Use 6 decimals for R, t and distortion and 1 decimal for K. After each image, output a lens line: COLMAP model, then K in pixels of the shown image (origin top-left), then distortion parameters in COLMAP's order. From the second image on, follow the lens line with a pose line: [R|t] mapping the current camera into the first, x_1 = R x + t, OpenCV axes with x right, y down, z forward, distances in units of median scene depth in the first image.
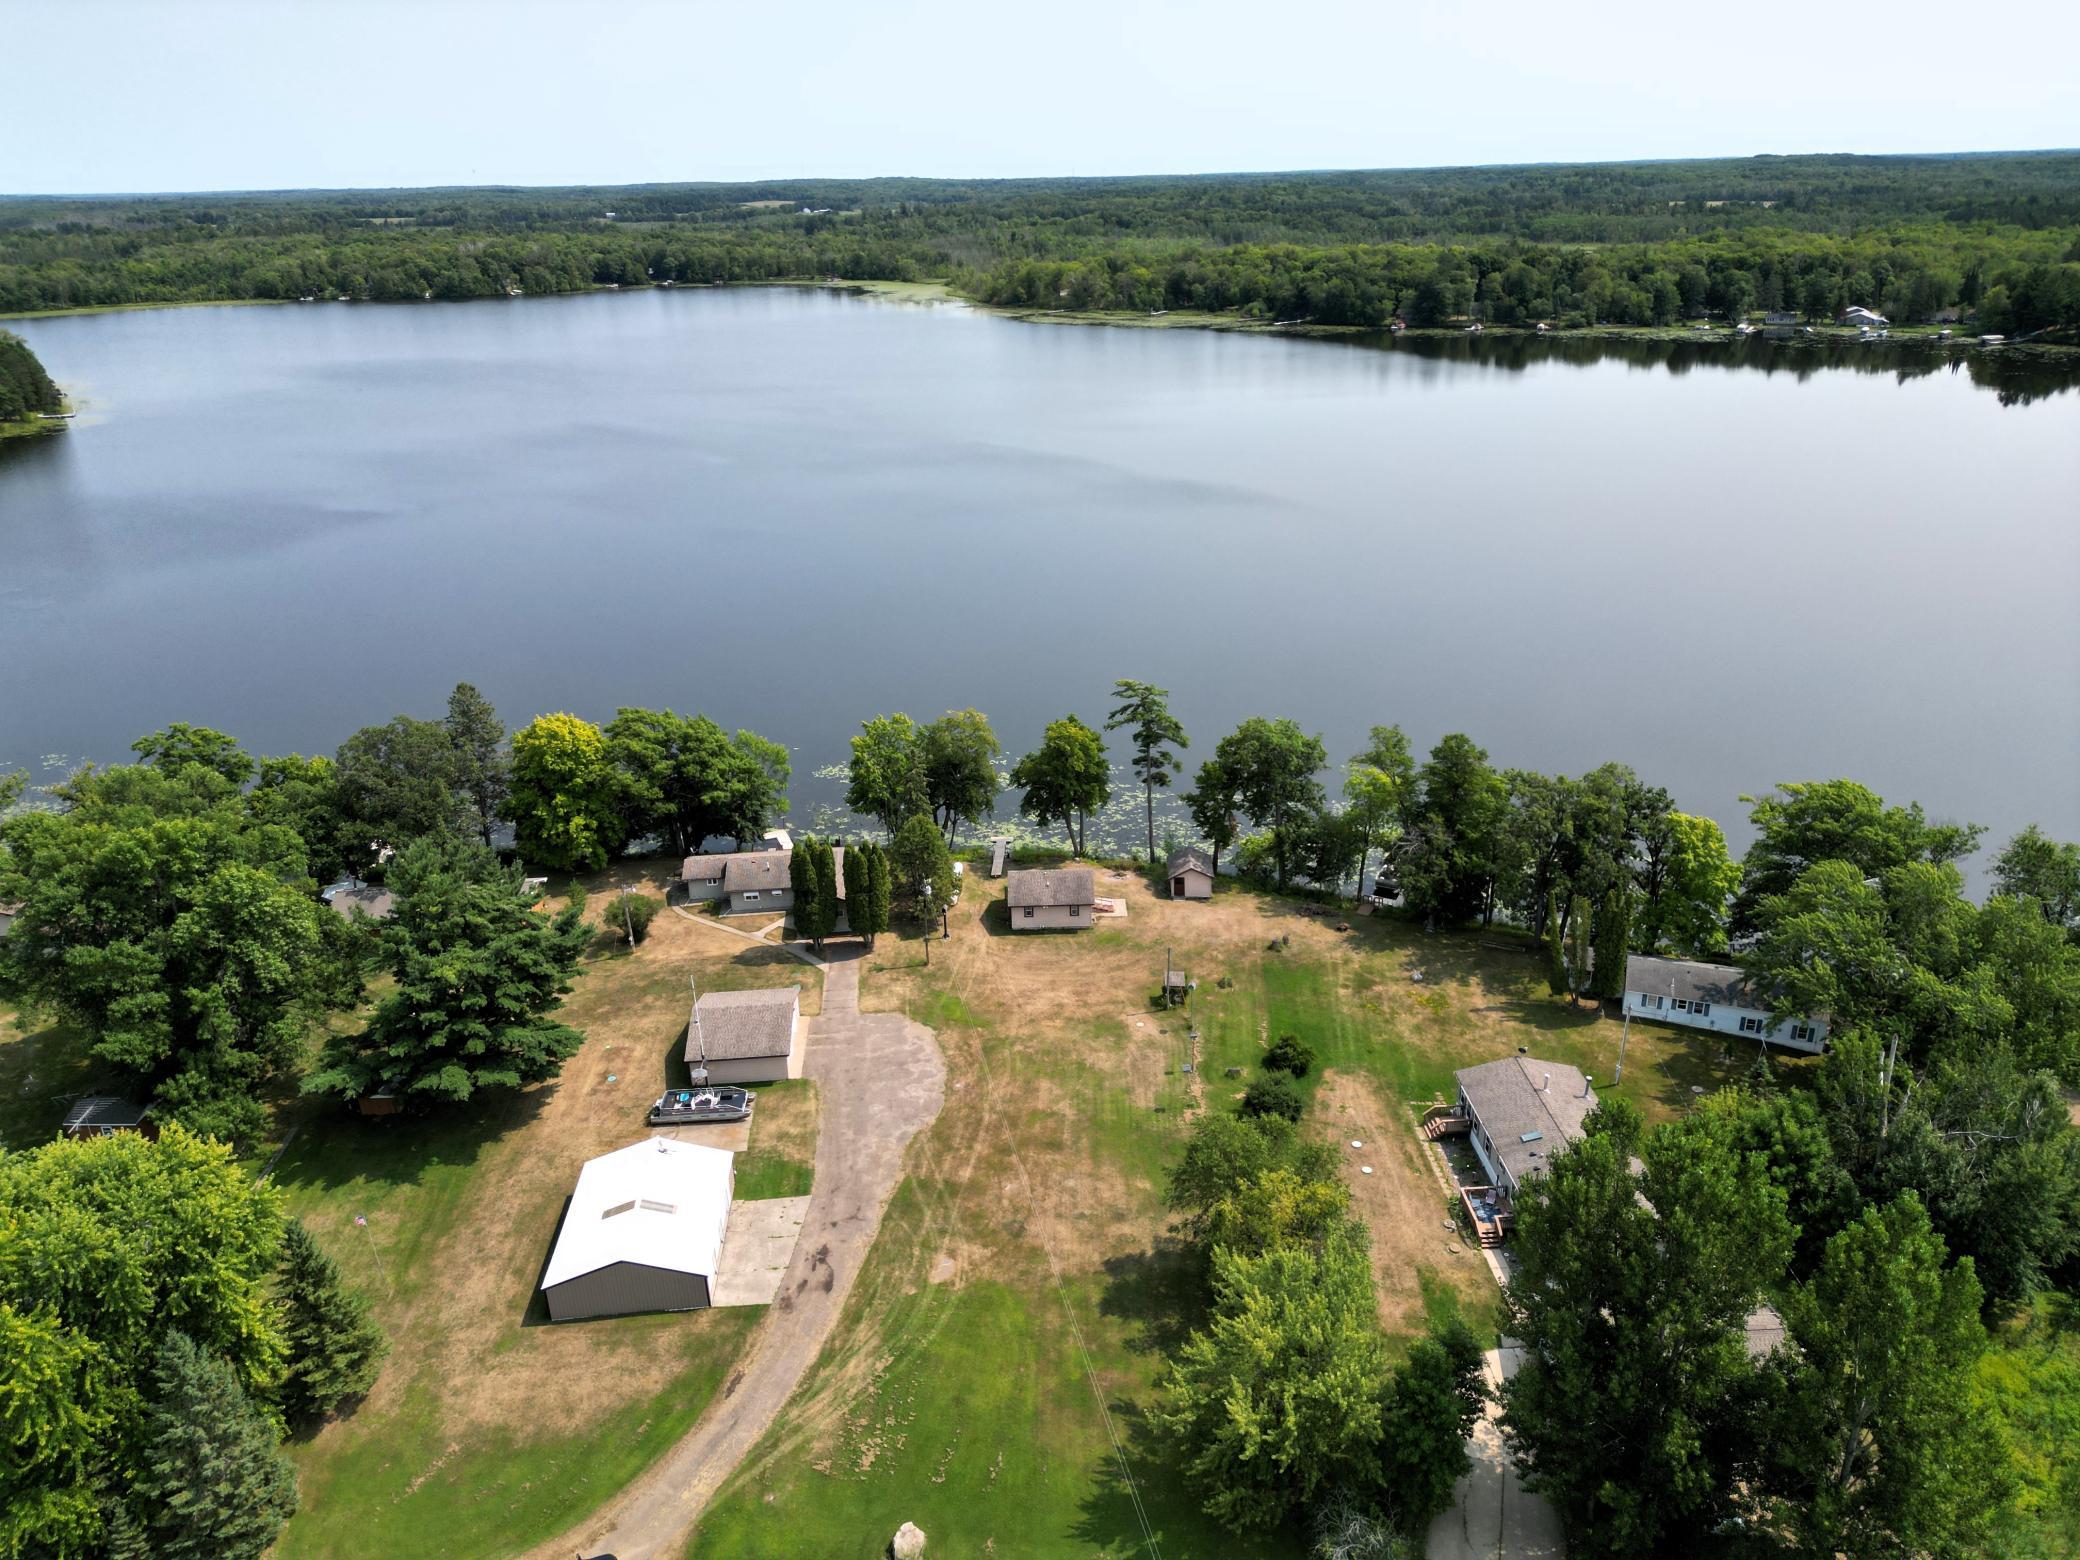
lens RADIAL K [[1449.4, 0, 1046.2], [0, 1449.4, 773.4], [0, 0, 1]] dist [0.079208, -0.079720]
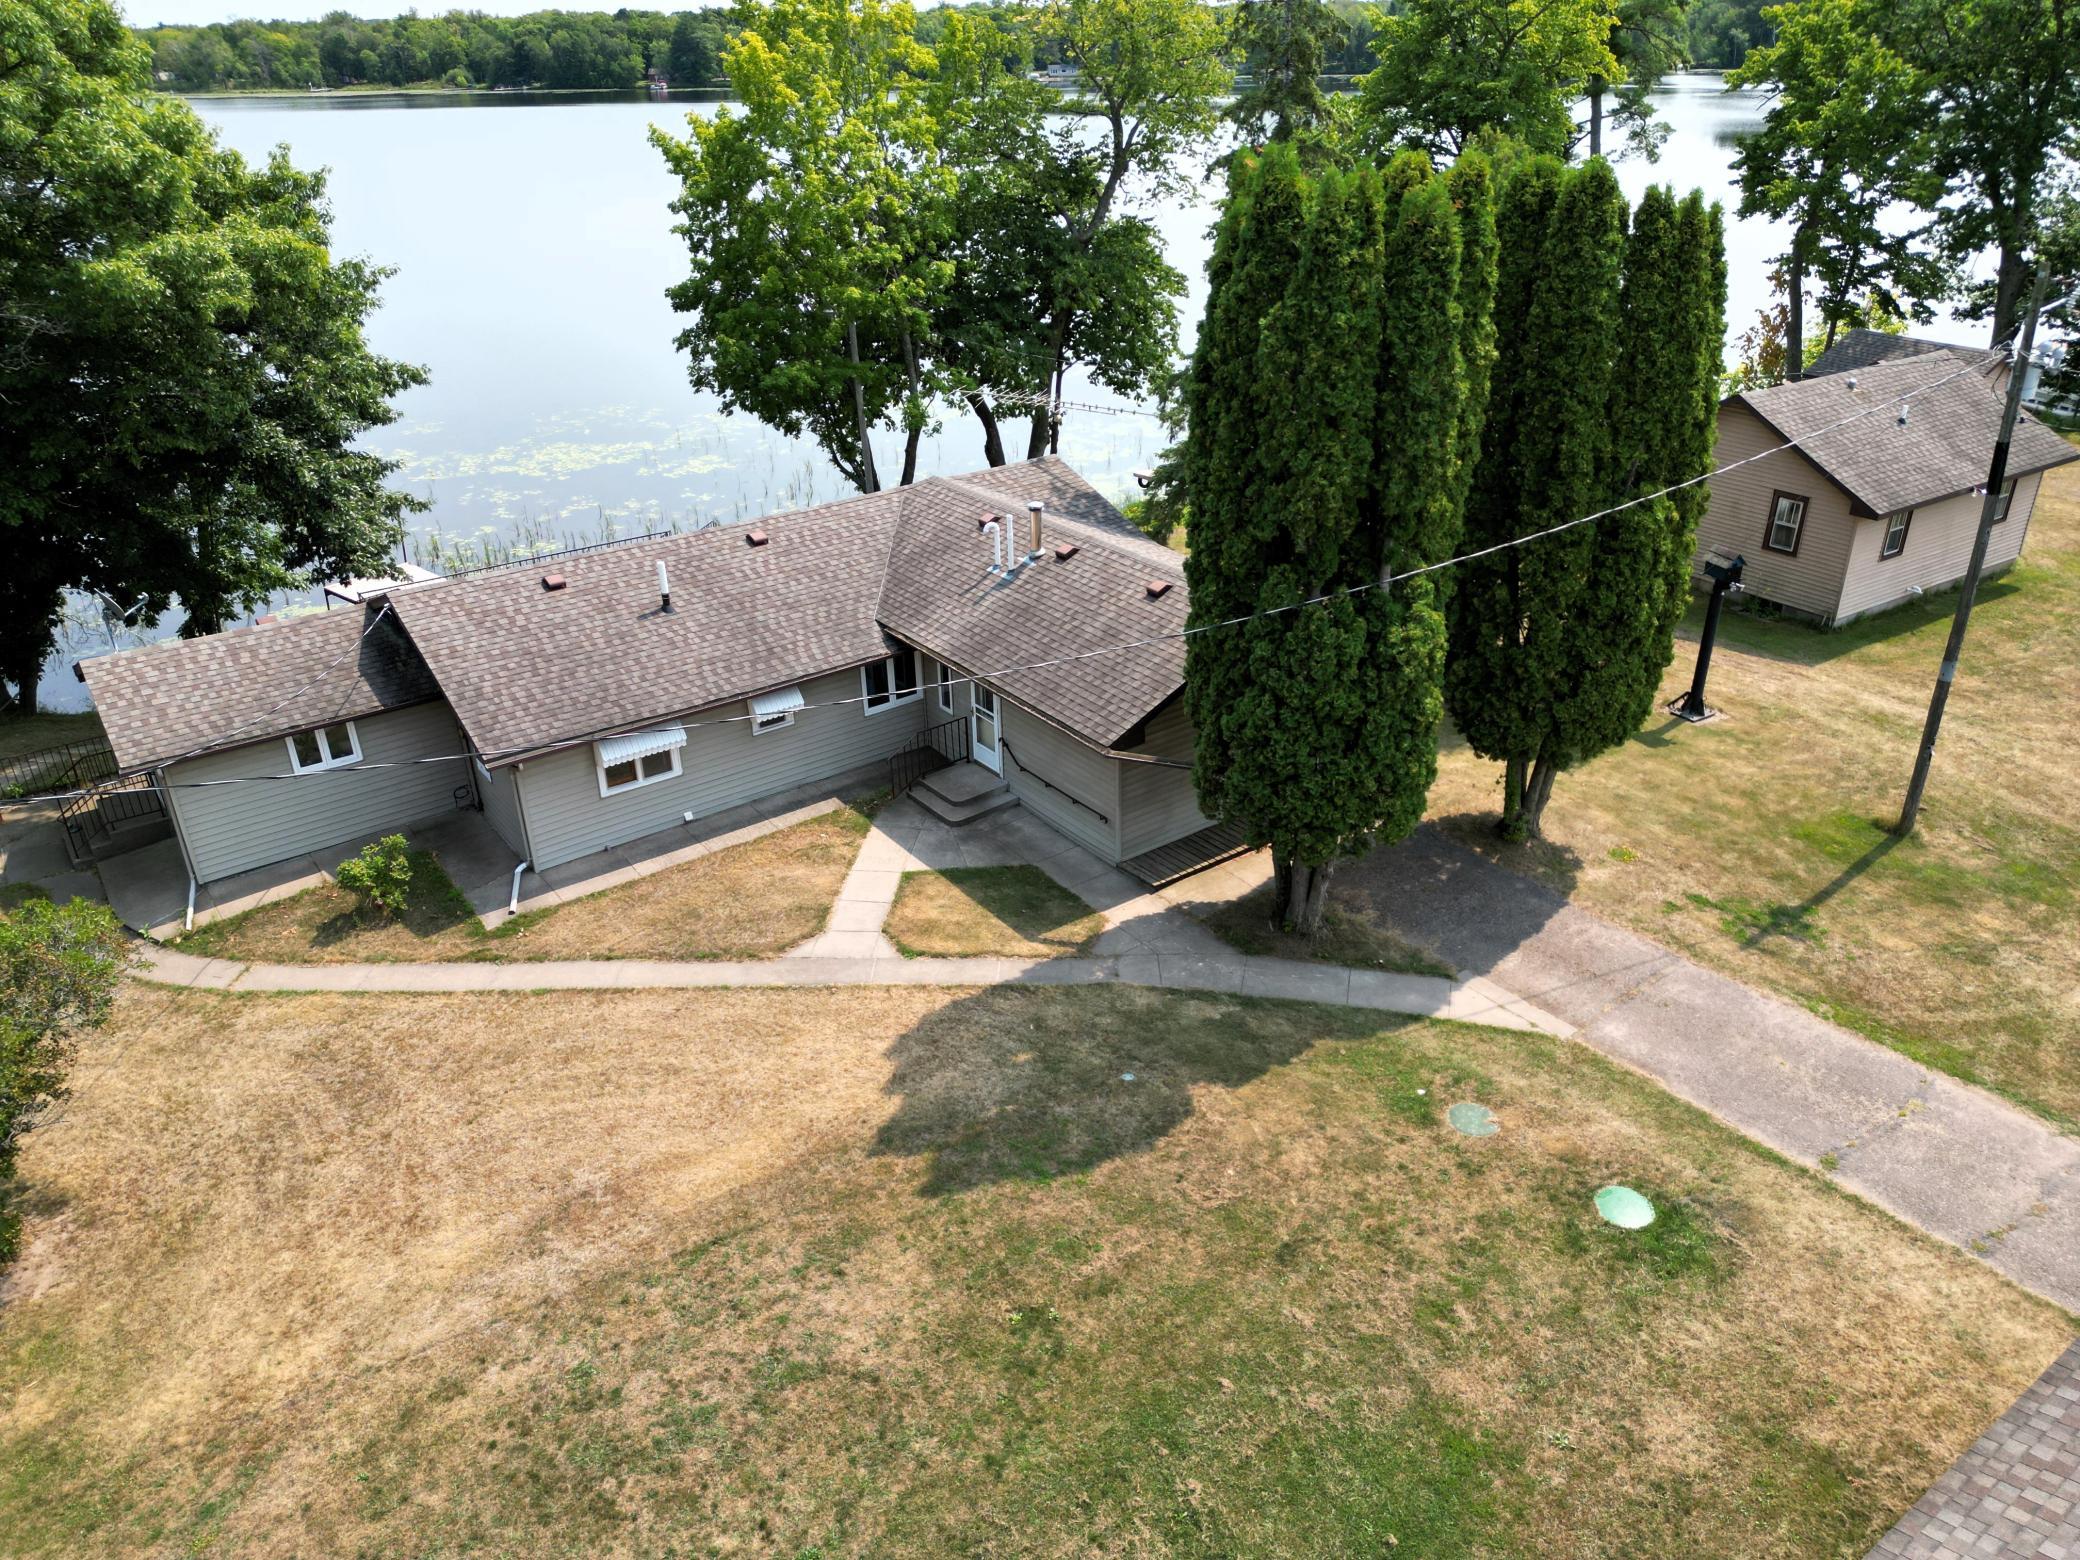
lens RADIAL K [[1449.4, 0, 1046.2], [0, 1449.4, 773.4], [0, 0, 1]] dist [0.079208, -0.079720]
pose [[0.851292, -0.232383, 0.470426, -0.280942], [0.201341, 0.972616, 0.116106, 0.087280], [-0.484524, -0.004124, 0.874768, 0.954658]]
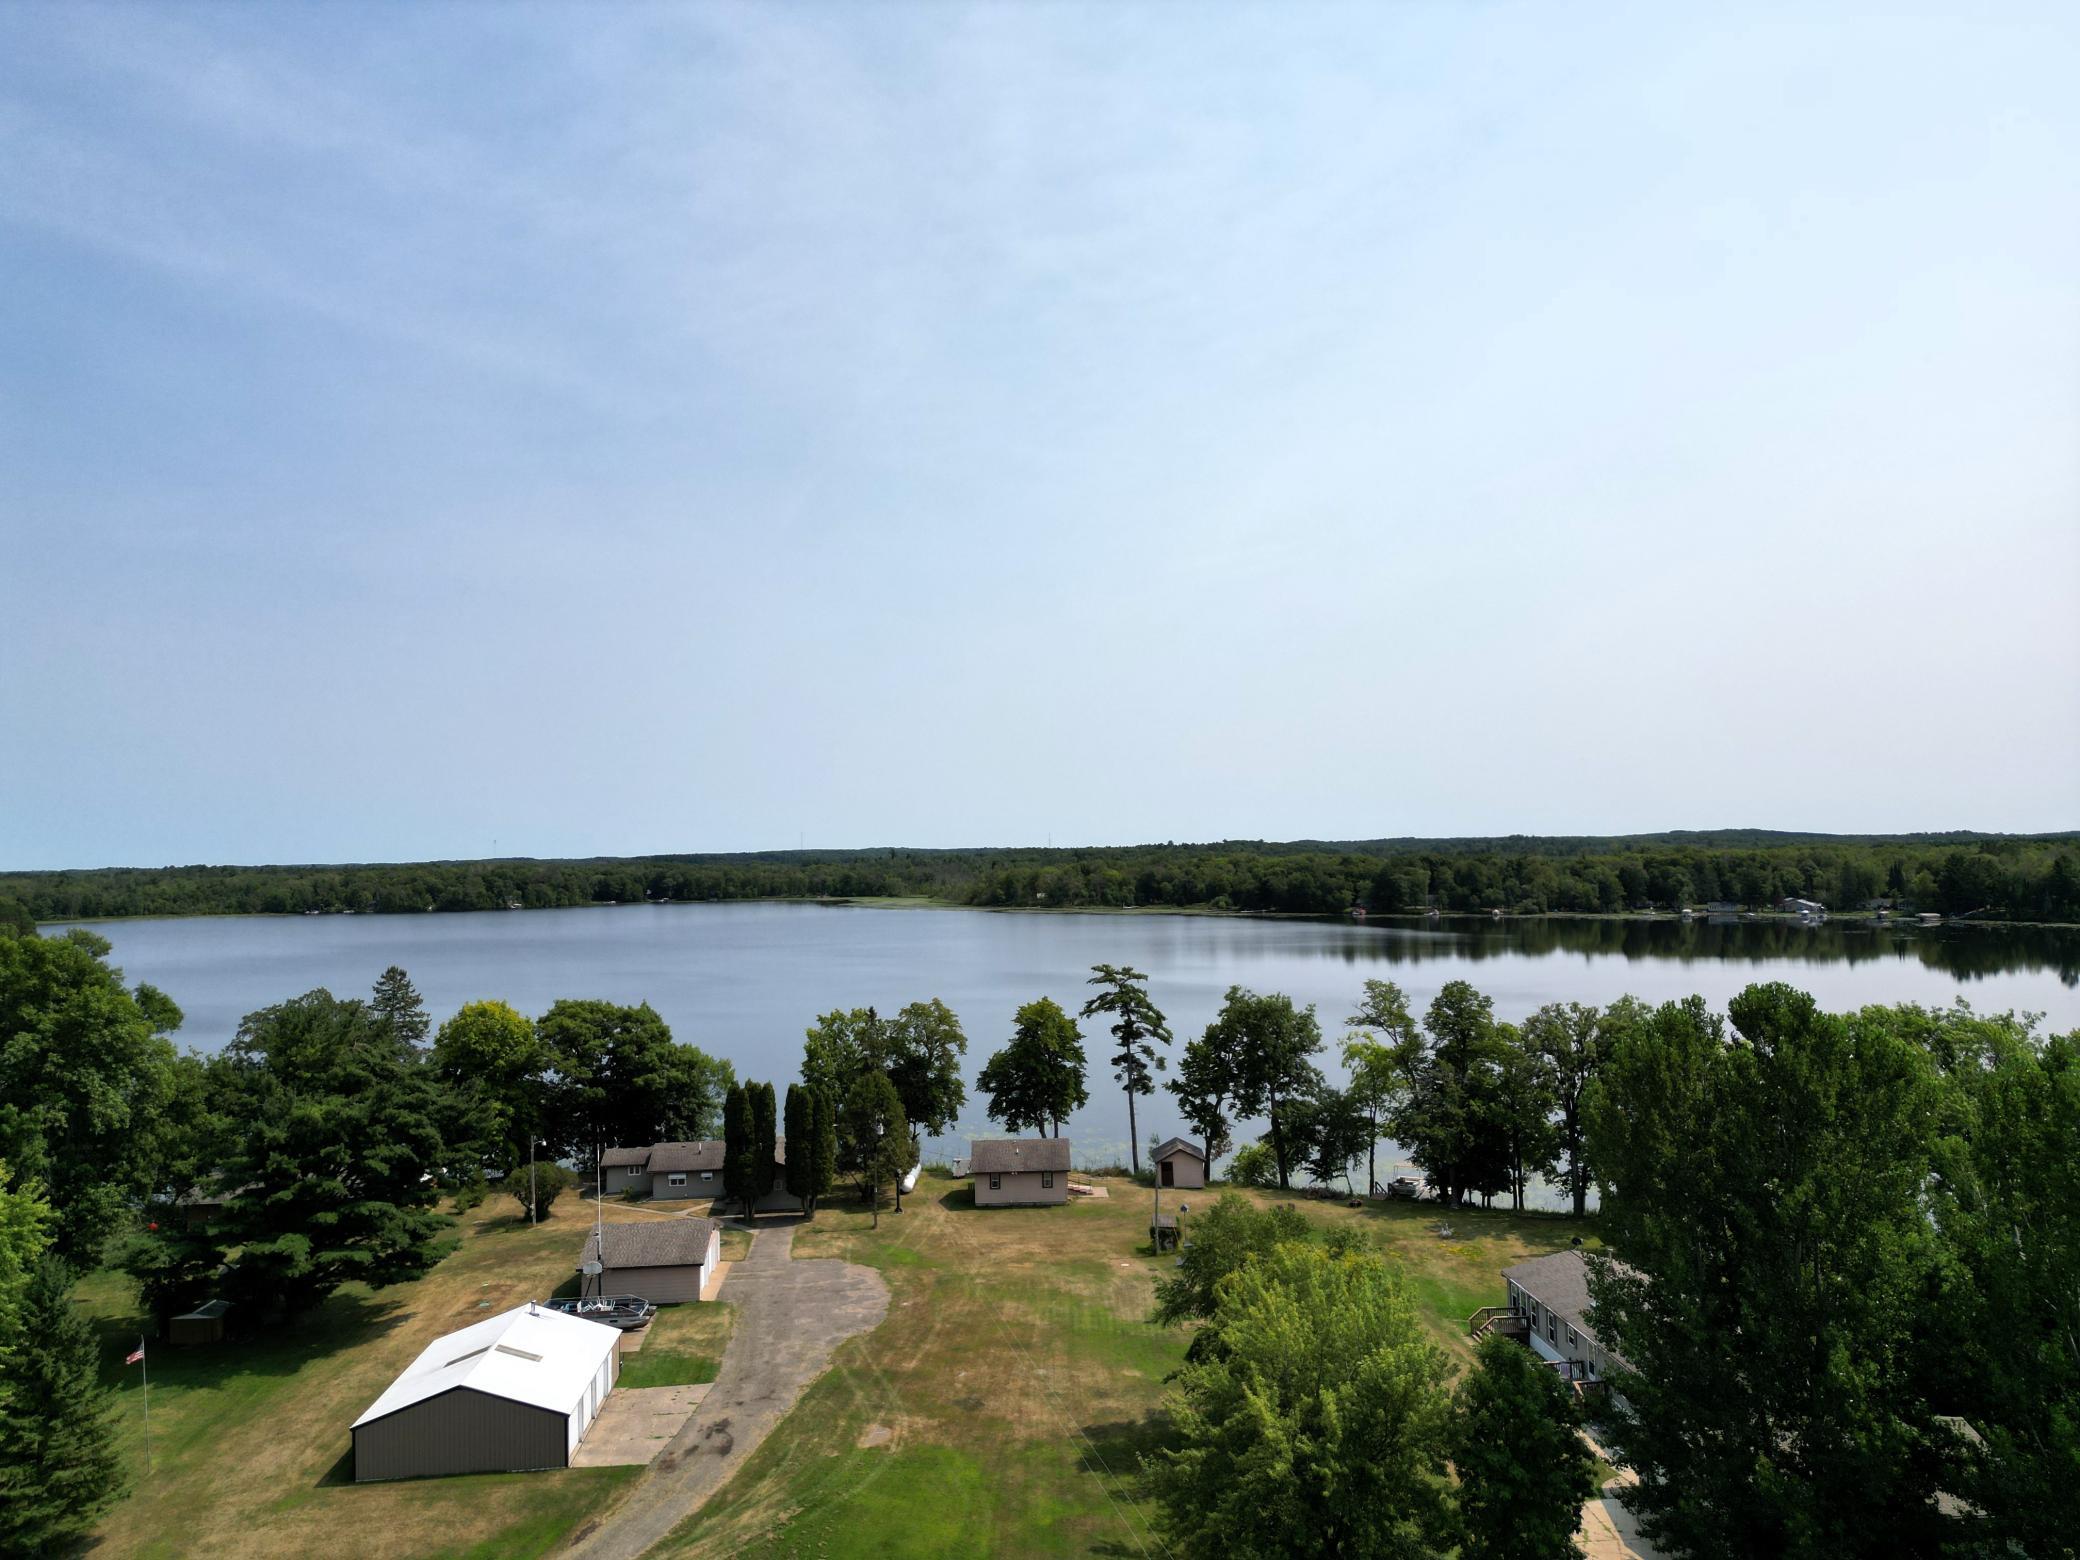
lens RADIAL K [[1449.4, 0, 1046.2], [0, 1449.4, 773.4], [0, 0, 1]] dist [0.079208, -0.079720]
pose [[0.999869, 0.007841, 0.014191, 0.004811], [-0.001009, 0.903662, -0.428245, 0.277101], [-0.016181, 0.428175, 0.903551, 0.112558]]
